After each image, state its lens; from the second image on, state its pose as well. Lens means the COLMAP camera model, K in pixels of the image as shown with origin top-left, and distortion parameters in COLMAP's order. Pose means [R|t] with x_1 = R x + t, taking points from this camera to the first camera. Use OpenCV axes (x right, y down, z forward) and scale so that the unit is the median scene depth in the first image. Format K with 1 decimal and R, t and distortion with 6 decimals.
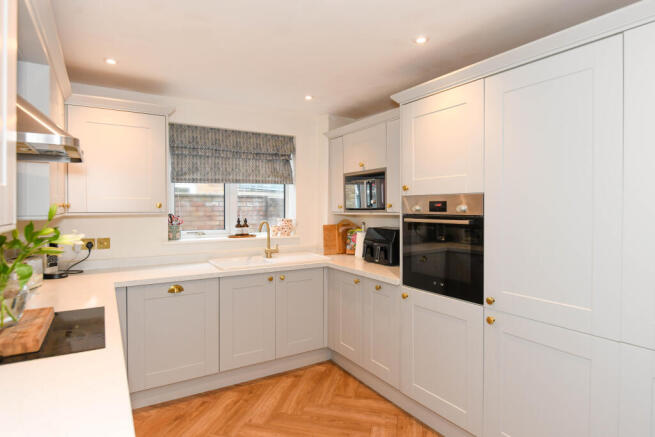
lens RADIAL K [[356.3, 0, 327.3], [0, 356.3, 214.3], [0, 0, 1]] dist [-0.001846, -0.000928]
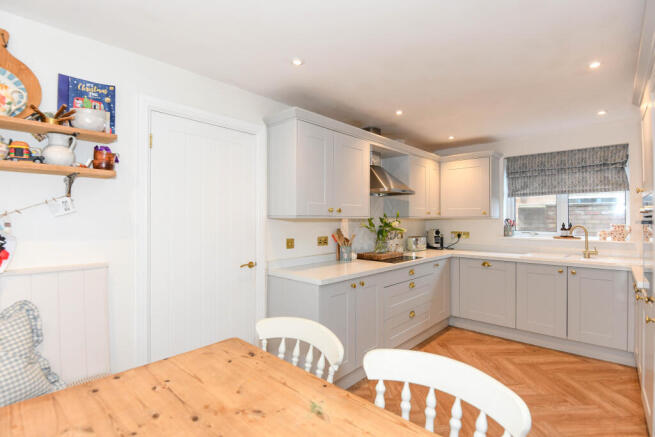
lens RADIAL K [[320.0, 0, 328.3], [0, 320.0, 219.1], [0, 0, 1]] dist [-0.028134, -0.001684]
pose [[0.267203, 0.001578, -0.963639, 0.598465], [-0.021339, 0.999763, -0.004280, 0.021331], [0.963404, 0.021706, 0.267173, -0.061068]]
